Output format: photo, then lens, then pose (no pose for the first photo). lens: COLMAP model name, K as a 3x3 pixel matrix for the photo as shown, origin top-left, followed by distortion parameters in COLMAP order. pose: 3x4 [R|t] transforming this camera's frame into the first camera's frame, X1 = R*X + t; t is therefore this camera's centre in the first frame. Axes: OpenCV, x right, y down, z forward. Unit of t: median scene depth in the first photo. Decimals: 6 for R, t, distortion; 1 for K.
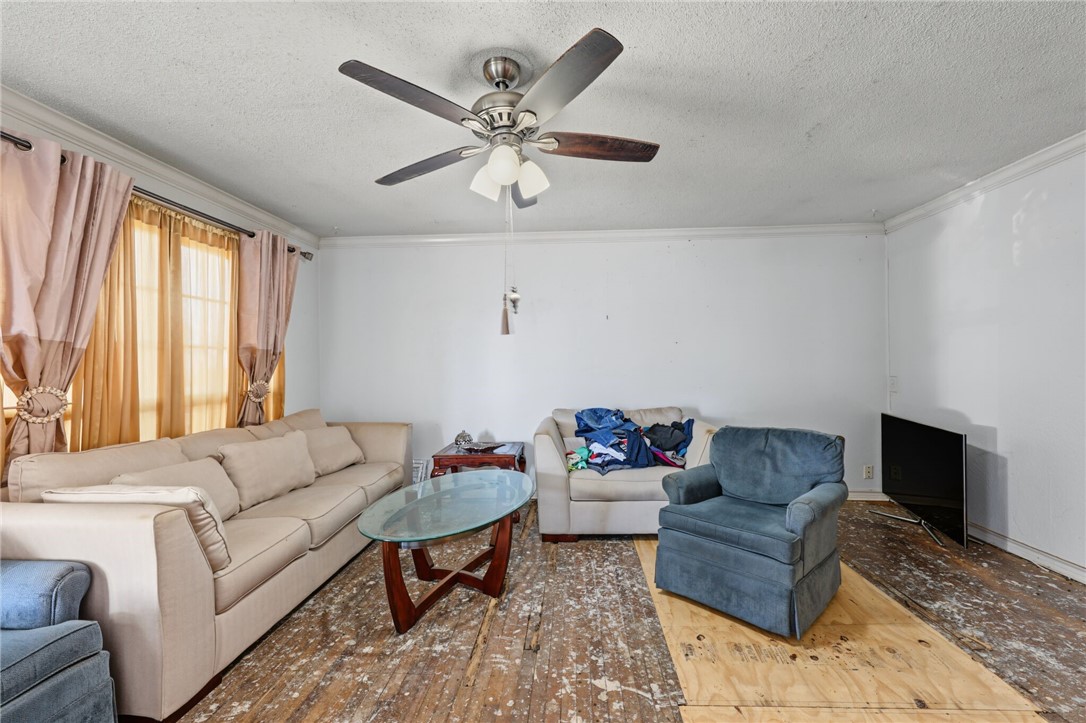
lens RADIAL K [[442.6, 0, 545.2], [0, 442.6, 367.3], [0, 0, 1]] dist [0.002543, 0.000315]
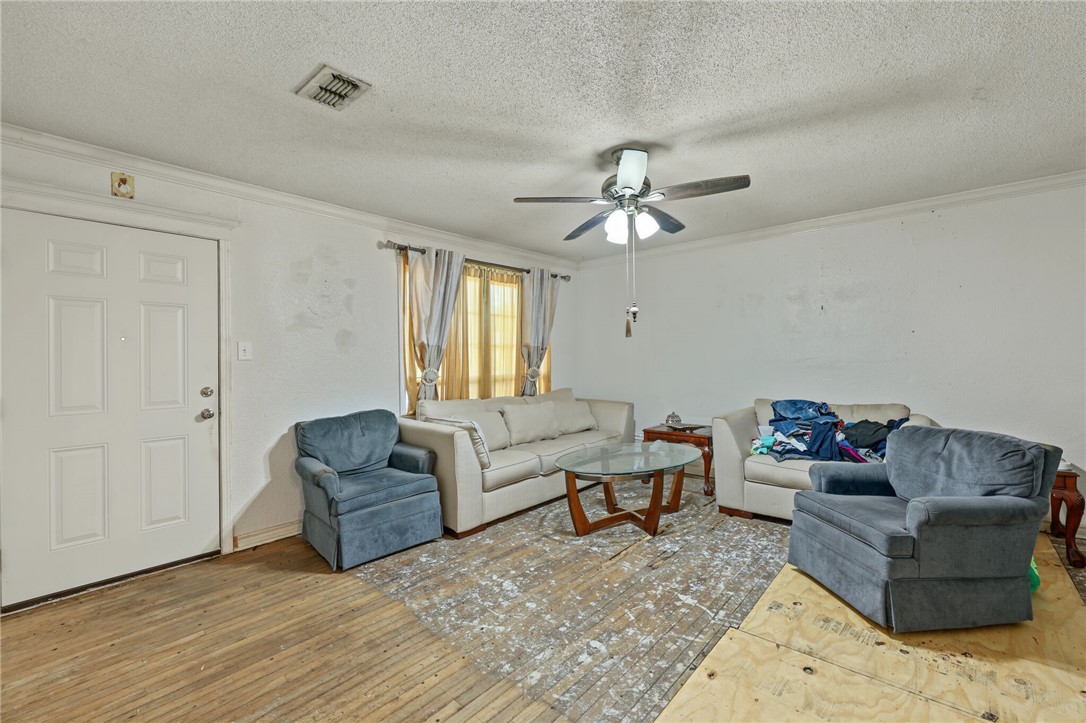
lens RADIAL K [[442.6, 0, 552.7], [0, 442.6, 354.6], [0, 0, 1]] dist [0.002543, 0.000315]
pose [[0.793994, -0.000558, -0.607925, 0.463149], [-0.002298, 0.999990, -0.003920, -0.008779], [0.607921, 0.004509, 0.793985, -0.223998]]
